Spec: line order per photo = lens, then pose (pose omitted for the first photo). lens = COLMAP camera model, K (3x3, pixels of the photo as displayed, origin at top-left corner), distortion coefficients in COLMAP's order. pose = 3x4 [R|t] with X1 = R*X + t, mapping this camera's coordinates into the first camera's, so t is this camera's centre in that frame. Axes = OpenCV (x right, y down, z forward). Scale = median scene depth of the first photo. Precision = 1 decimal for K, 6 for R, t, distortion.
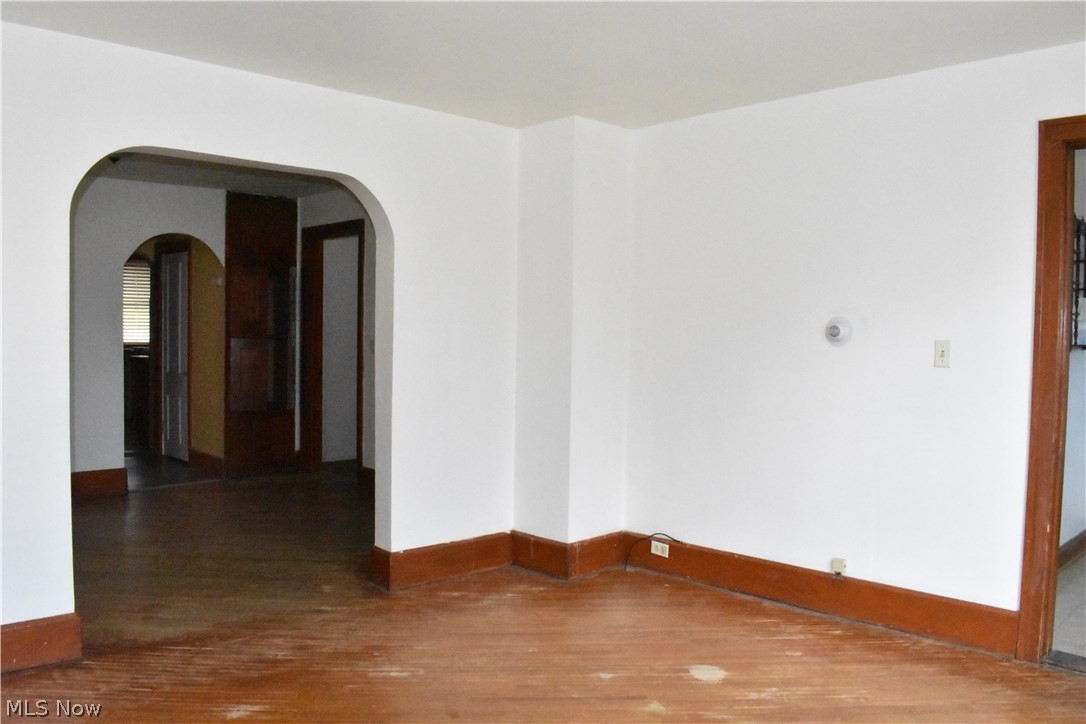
lens RADIAL K [[854.5, 0, 543.0], [0, 854.5, 362.0], [0, 0, 1]] dist [-0.102309, 0.010995]
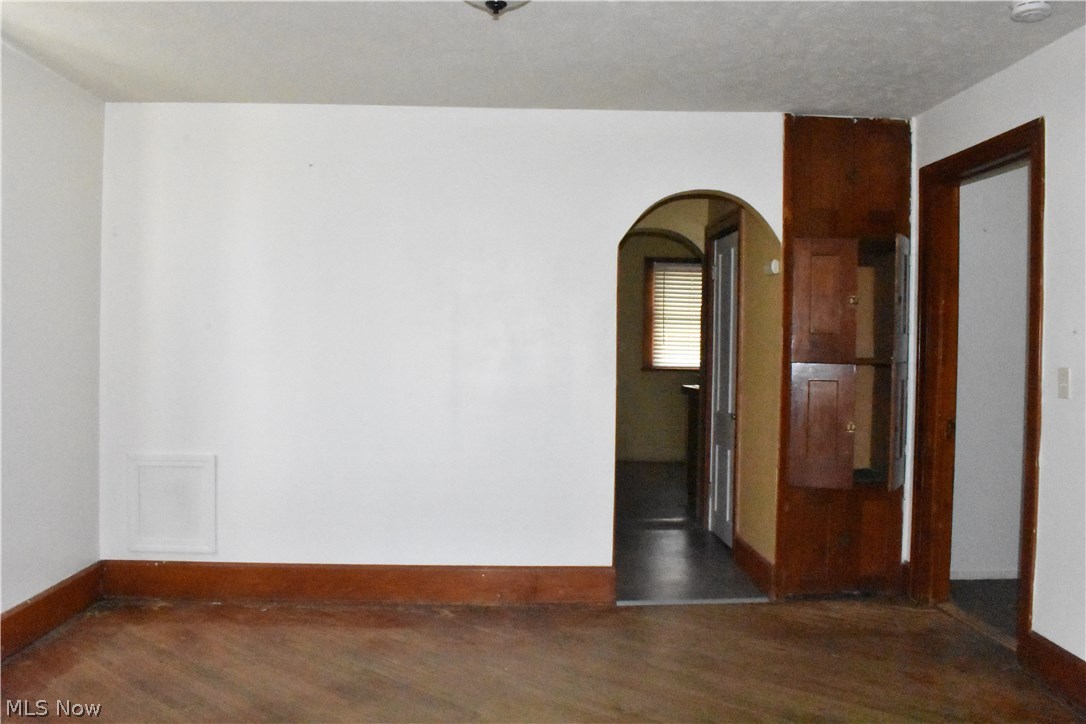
lens RADIAL K [[854.5, 0, 543.0], [0, 854.5, 362.0], [0, 0, 1]] dist [-0.102309, 0.010995]
pose [[0.744528, 0.008421, -0.667538, -0.093559], [-0.029743, 0.999346, -0.020566, -0.010047], [0.666928, 0.035166, 0.744291, 0.394736]]
